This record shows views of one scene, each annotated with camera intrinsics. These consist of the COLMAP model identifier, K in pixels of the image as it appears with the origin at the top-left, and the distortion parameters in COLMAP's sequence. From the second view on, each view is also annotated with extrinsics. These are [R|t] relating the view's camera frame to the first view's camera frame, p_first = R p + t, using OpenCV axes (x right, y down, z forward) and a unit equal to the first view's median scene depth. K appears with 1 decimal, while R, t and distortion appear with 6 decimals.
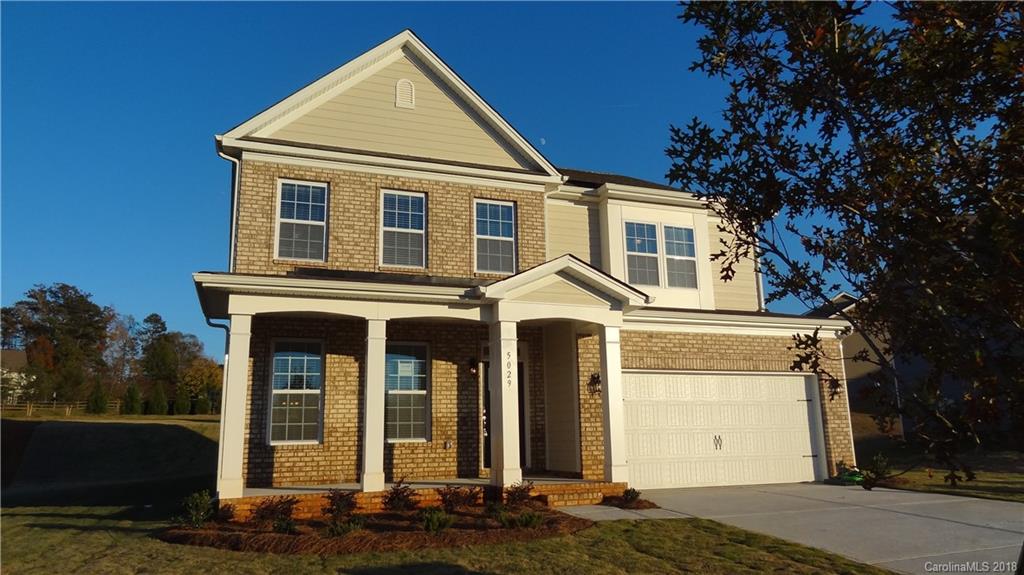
lens RADIAL K [[715.4, 0, 511.7], [0, 715.4, 287.9], [0, 0, 1]] dist [0.002149, 0.008516]
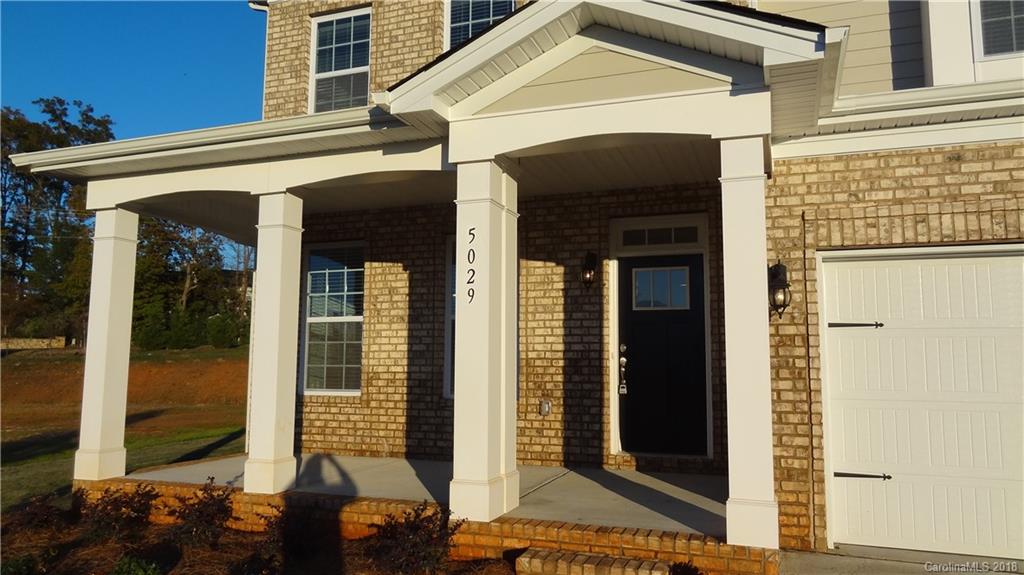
lens RADIAL K [[715.4, 0, 511.8], [0, 715.4, 286.0], [0, 0, 1]] dist [0.002149, 0.008516]
pose [[0.755165, -0.046895, -0.653855, 0.274630], [0.114903, 0.991465, 0.061598, 0.088592], [0.645386, -0.121646, 0.754108, 0.583619]]
